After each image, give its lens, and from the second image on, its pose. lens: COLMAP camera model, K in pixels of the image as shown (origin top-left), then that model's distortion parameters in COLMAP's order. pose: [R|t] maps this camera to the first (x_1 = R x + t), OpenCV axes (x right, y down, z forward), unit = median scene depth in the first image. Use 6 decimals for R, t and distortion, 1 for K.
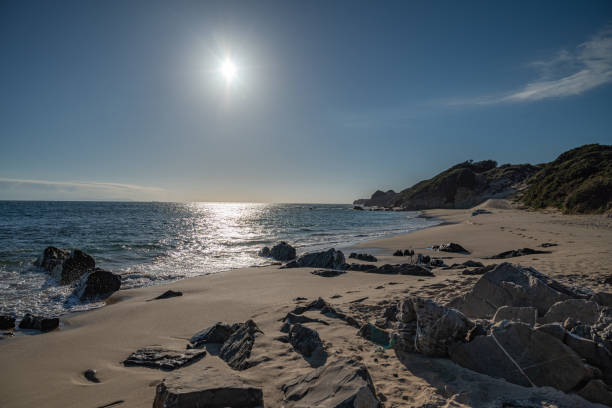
lens RADIAL K [[410.6, 0, 303.5], [0, 410.6, 201.5], [0, 0, 1]] dist [0.001941, 0.001016]
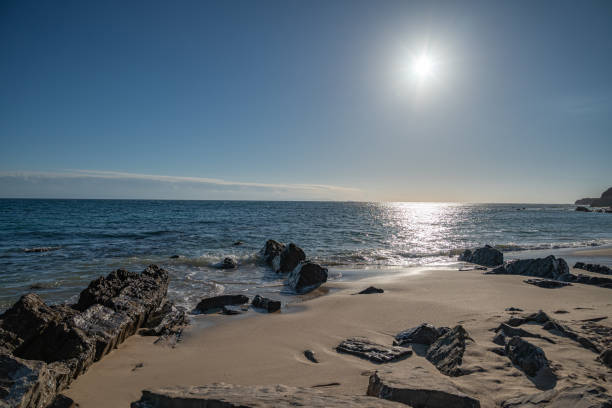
lens RADIAL K [[410.6, 0, 302.8], [0, 410.6, 201.7], [0, 0, 1]] dist [0.001941, 0.001016]
pose [[0.894411, 0.000001, -0.447246, -0.009373], [0.000578, 0.999999, 0.001158, 0.000184], [0.447246, -0.001294, 0.894410, -0.004285]]
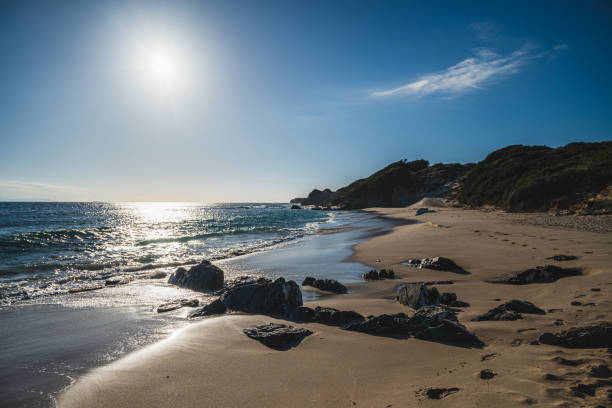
lens RADIAL K [[410.6, 0, 304.8], [0, 410.6, 202.8], [0, 0, 1]] dist [0.001941, 0.001016]
pose [[0.987588, -0.006020, 0.156950, 0.009290], [0.005192, 0.999970, 0.005687, -0.001290], [-0.156980, -0.004801, 0.987590, 0.349754]]
